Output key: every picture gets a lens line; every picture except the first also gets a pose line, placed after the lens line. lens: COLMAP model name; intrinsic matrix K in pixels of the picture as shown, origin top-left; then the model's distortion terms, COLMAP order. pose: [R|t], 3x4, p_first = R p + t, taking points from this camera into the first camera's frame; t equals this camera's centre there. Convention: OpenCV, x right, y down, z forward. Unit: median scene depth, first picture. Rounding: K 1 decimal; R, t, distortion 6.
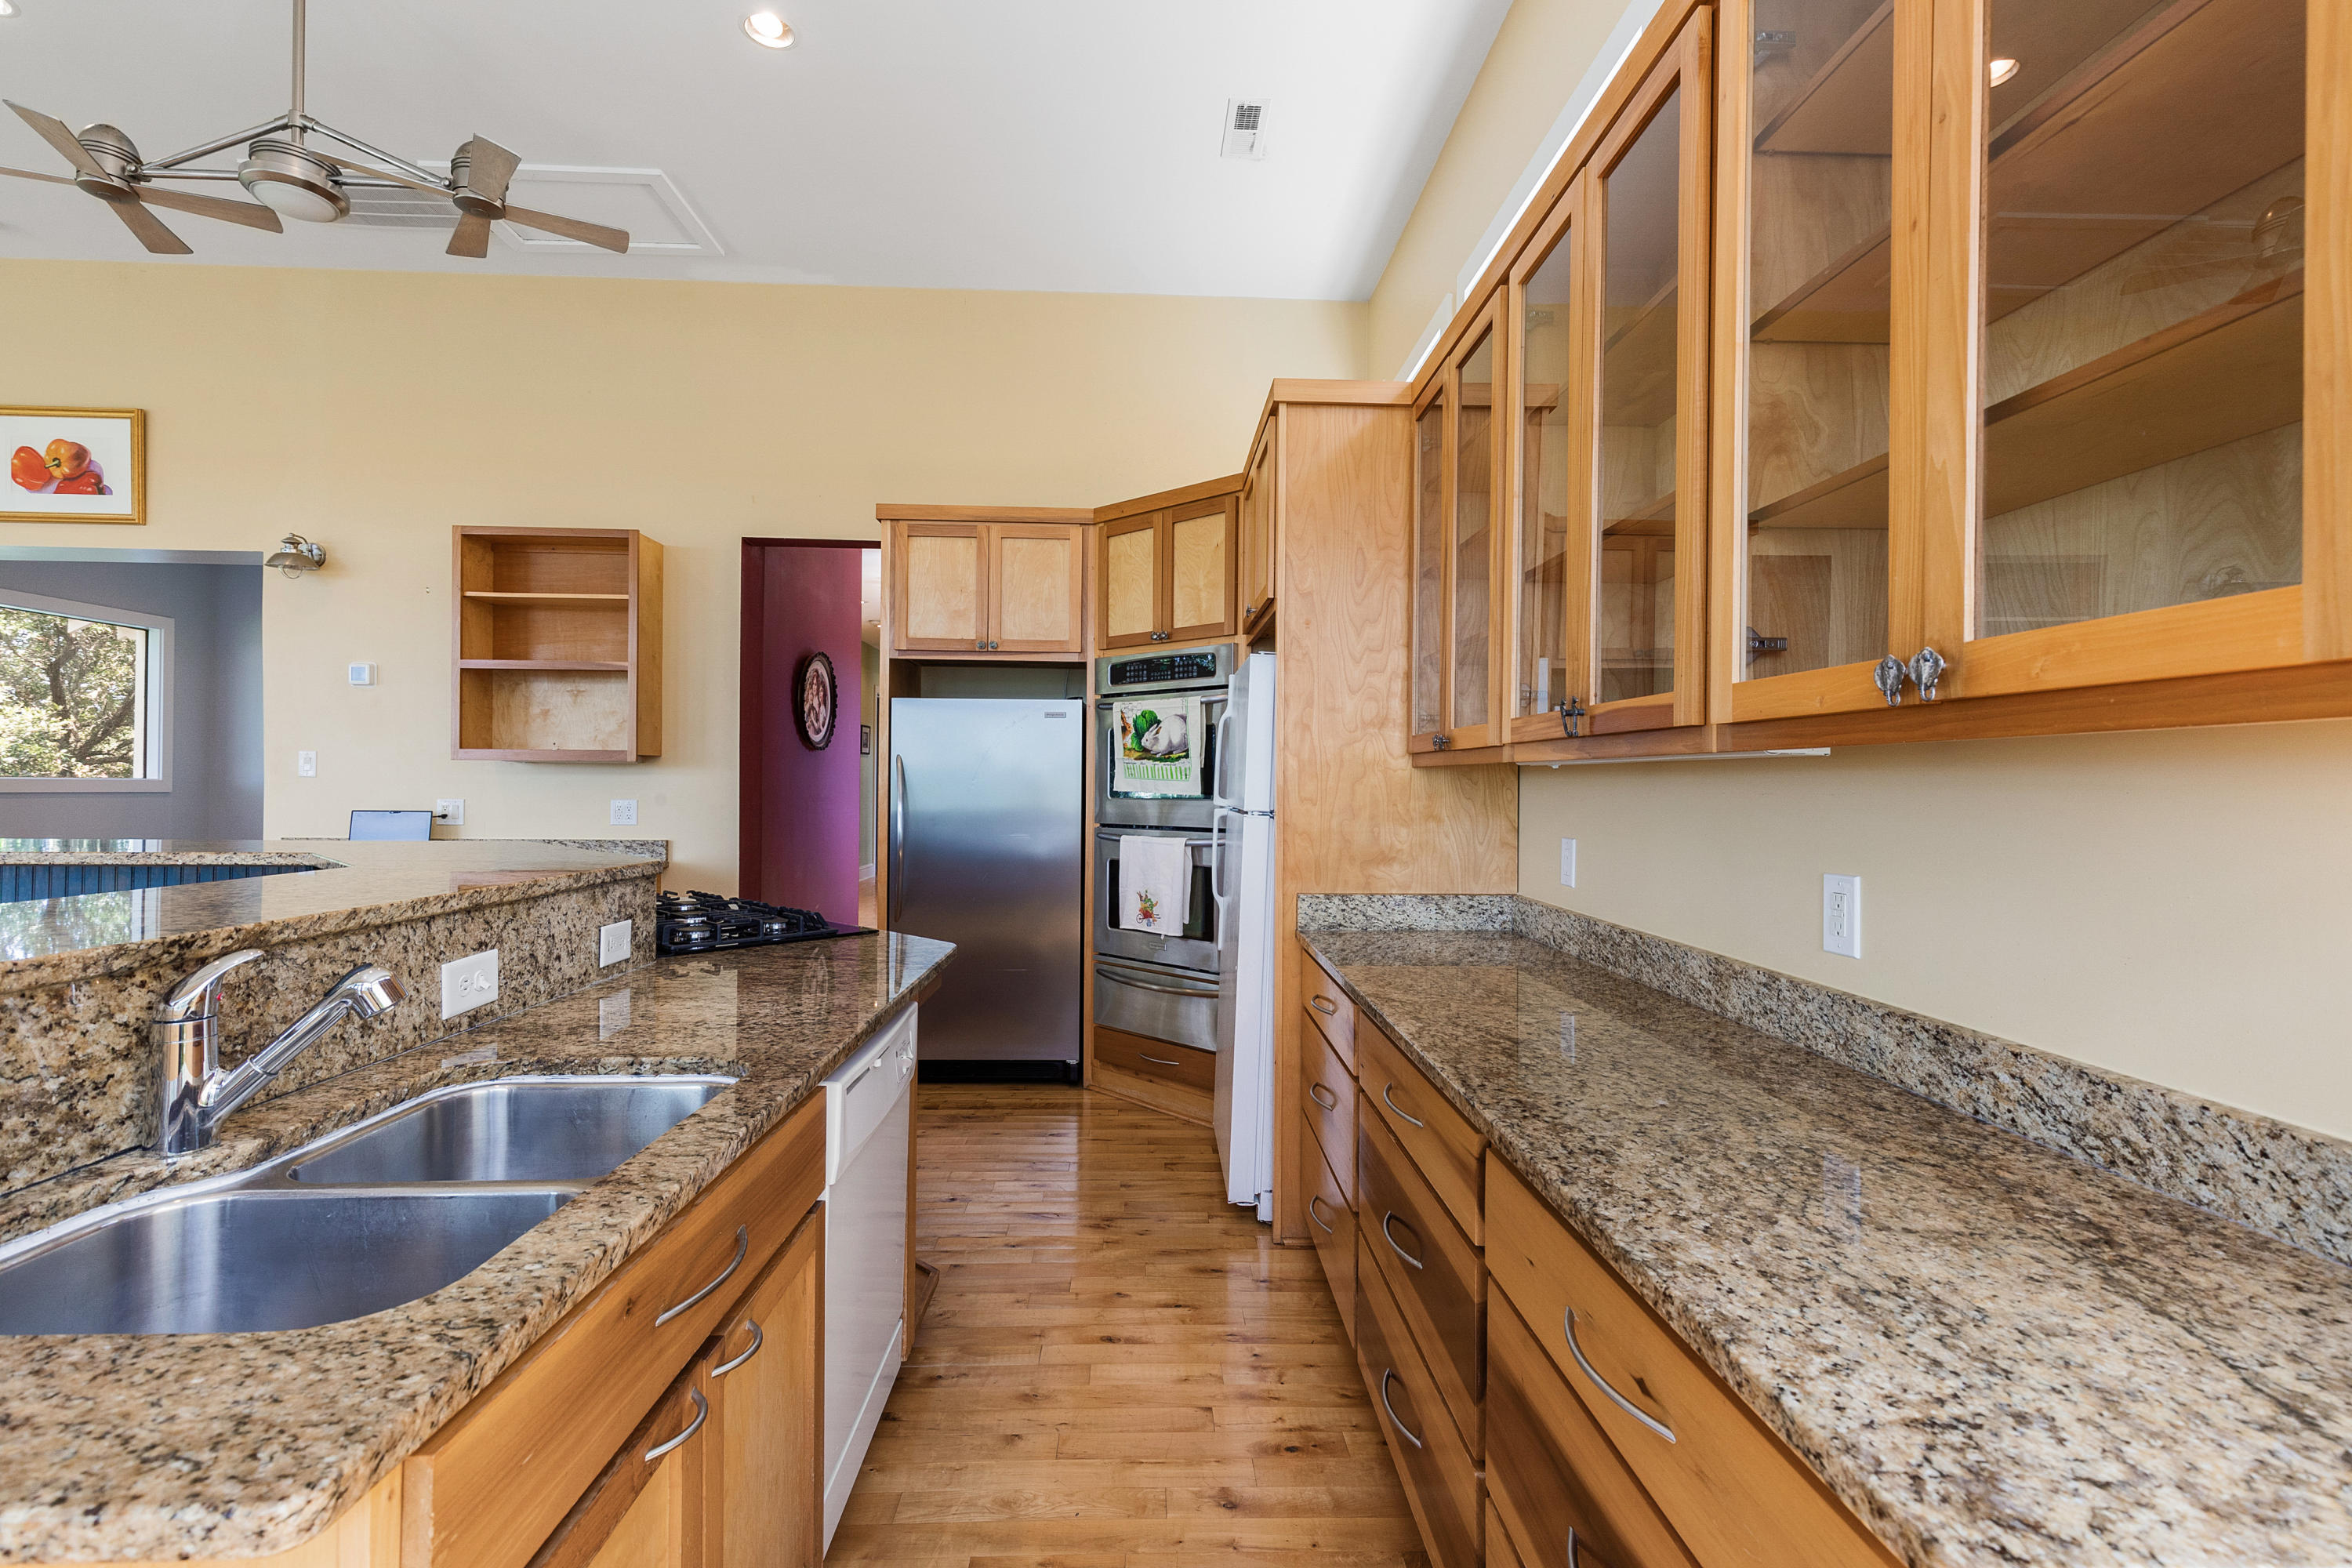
lens RADIAL K [[1046.1, 0, 1180.4], [0, 1046.1, 779.6], [0, 0, 1]] dist [0.007005, -0.000020]
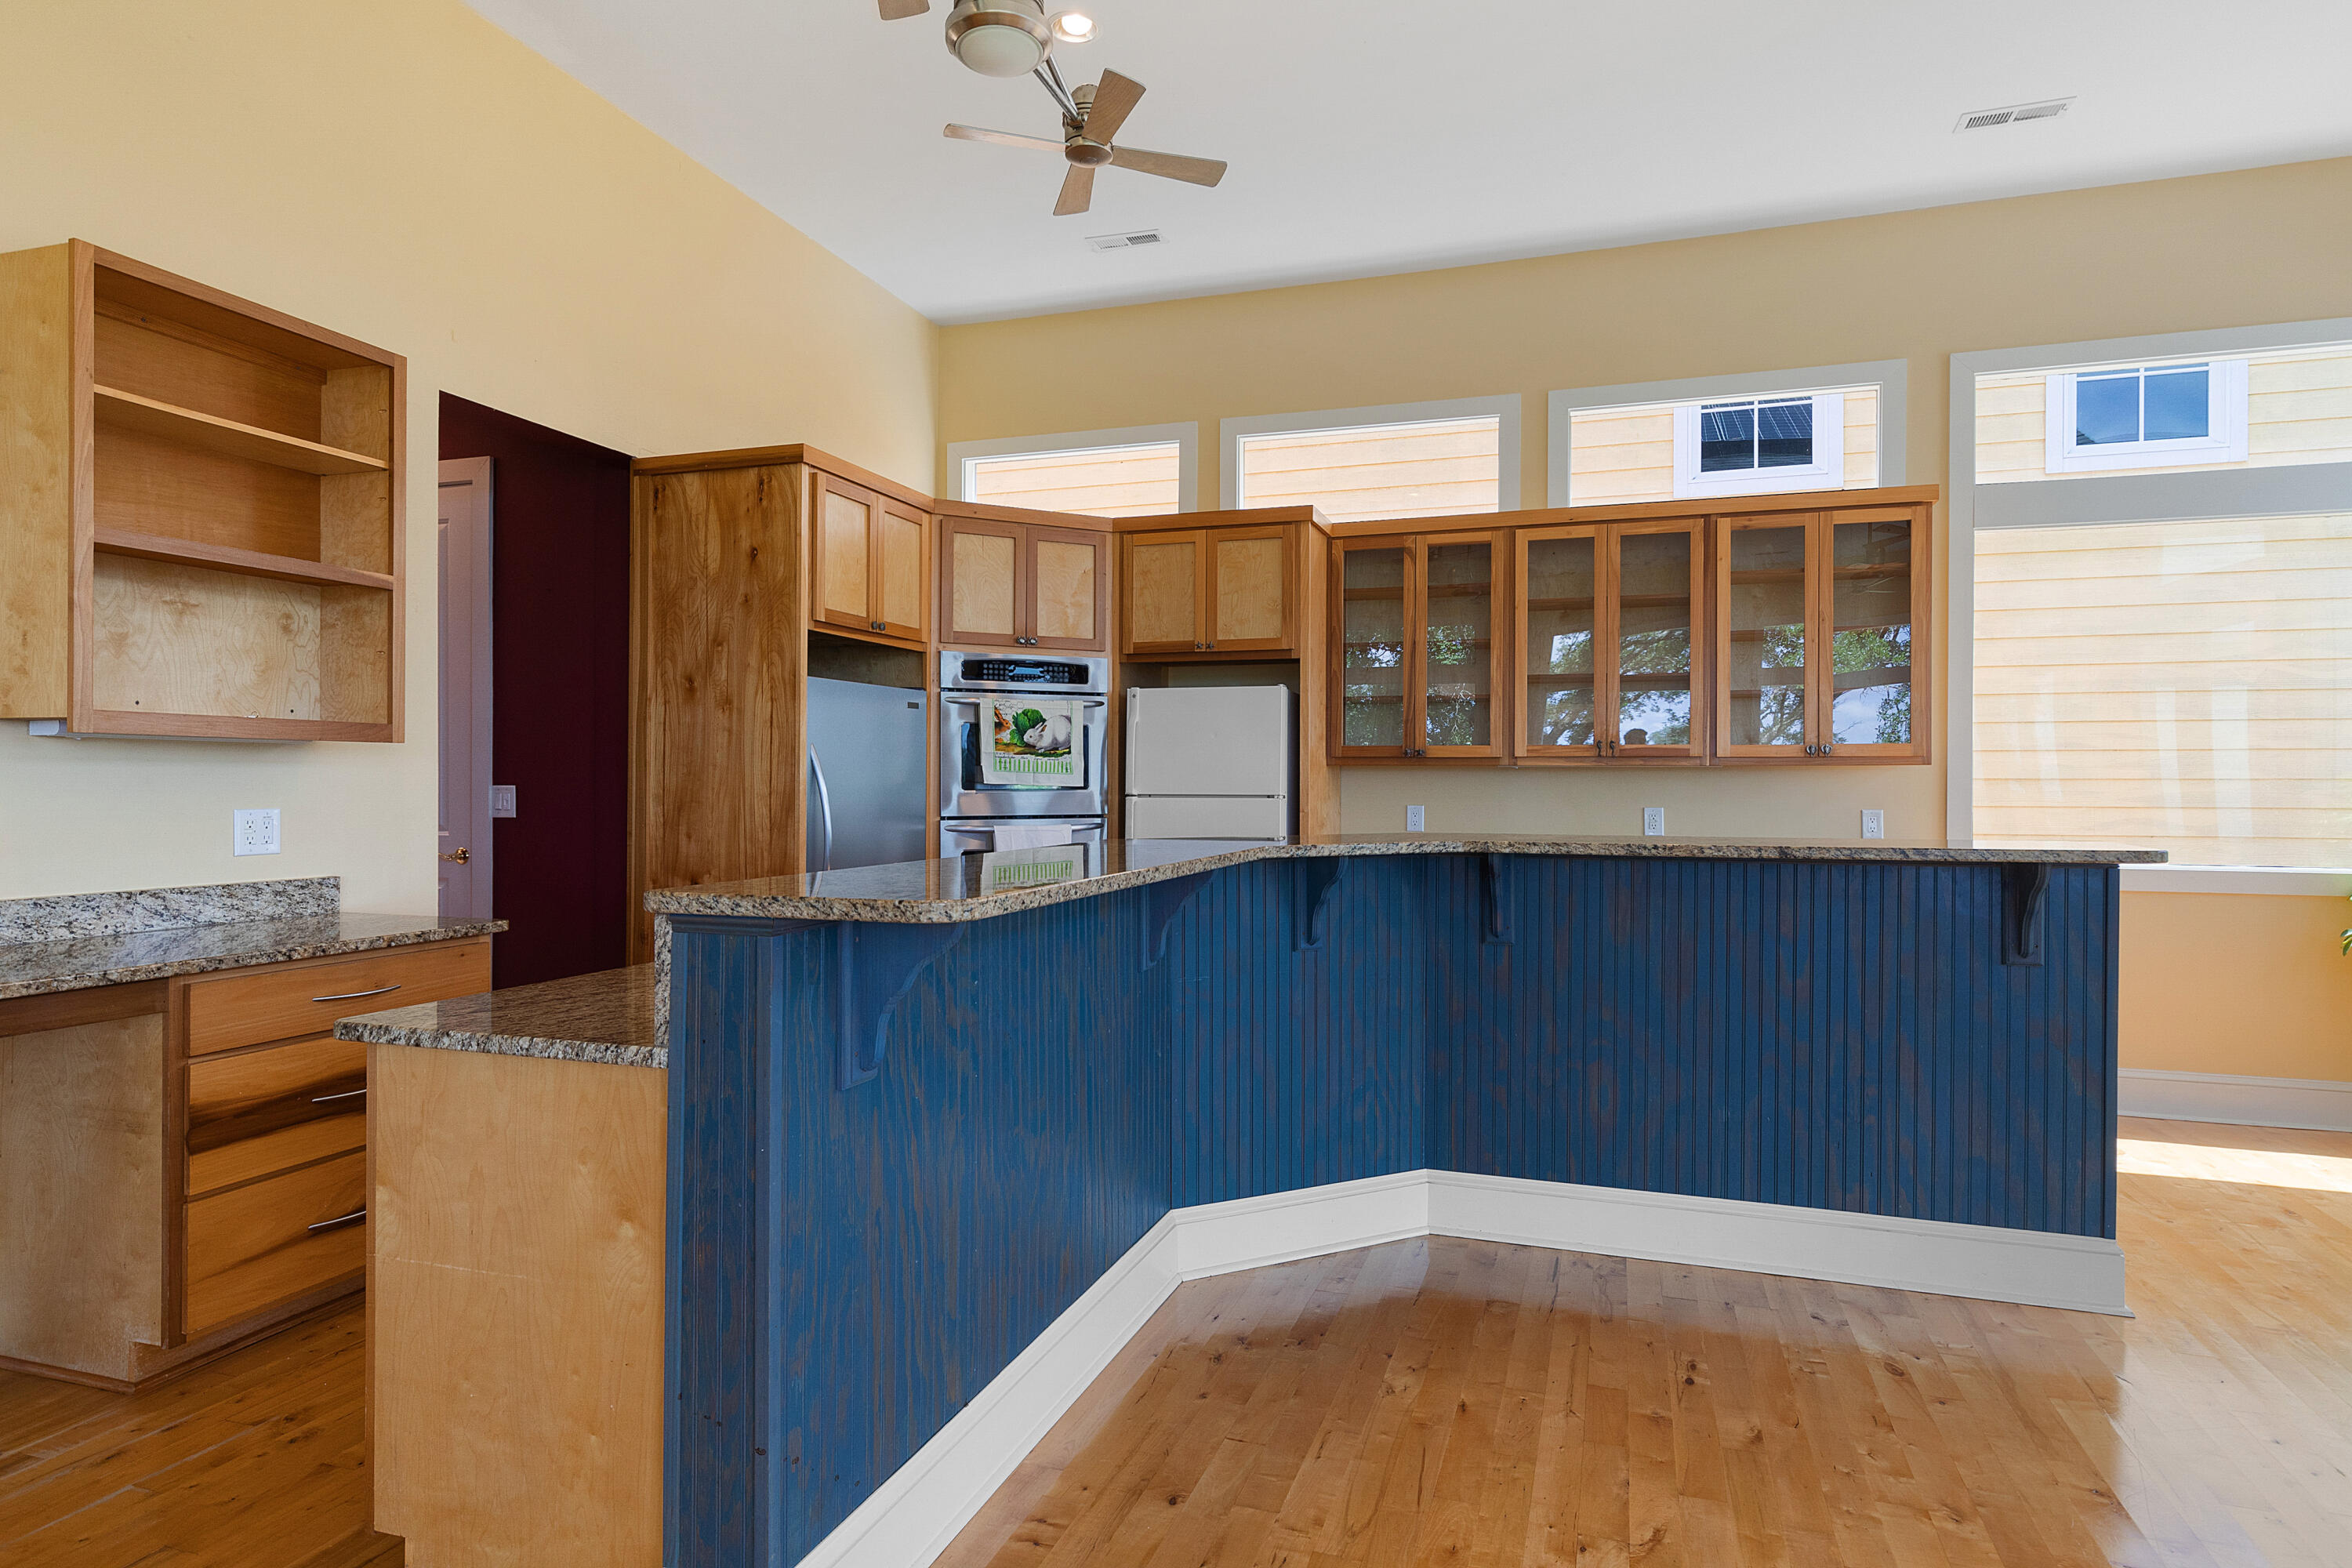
lens RADIAL K [[1281.1, 0, 1214.8], [0, 1281.1, 776.3], [0, 0, 1]] dist [0.004922, 0.000718]
pose [[0.349174, -0.002716, 0.937054, -1.194663], [-0.000699, 0.999995, 0.003159, -0.000651], [-0.937058, -0.001758, 0.349170, 0.349992]]
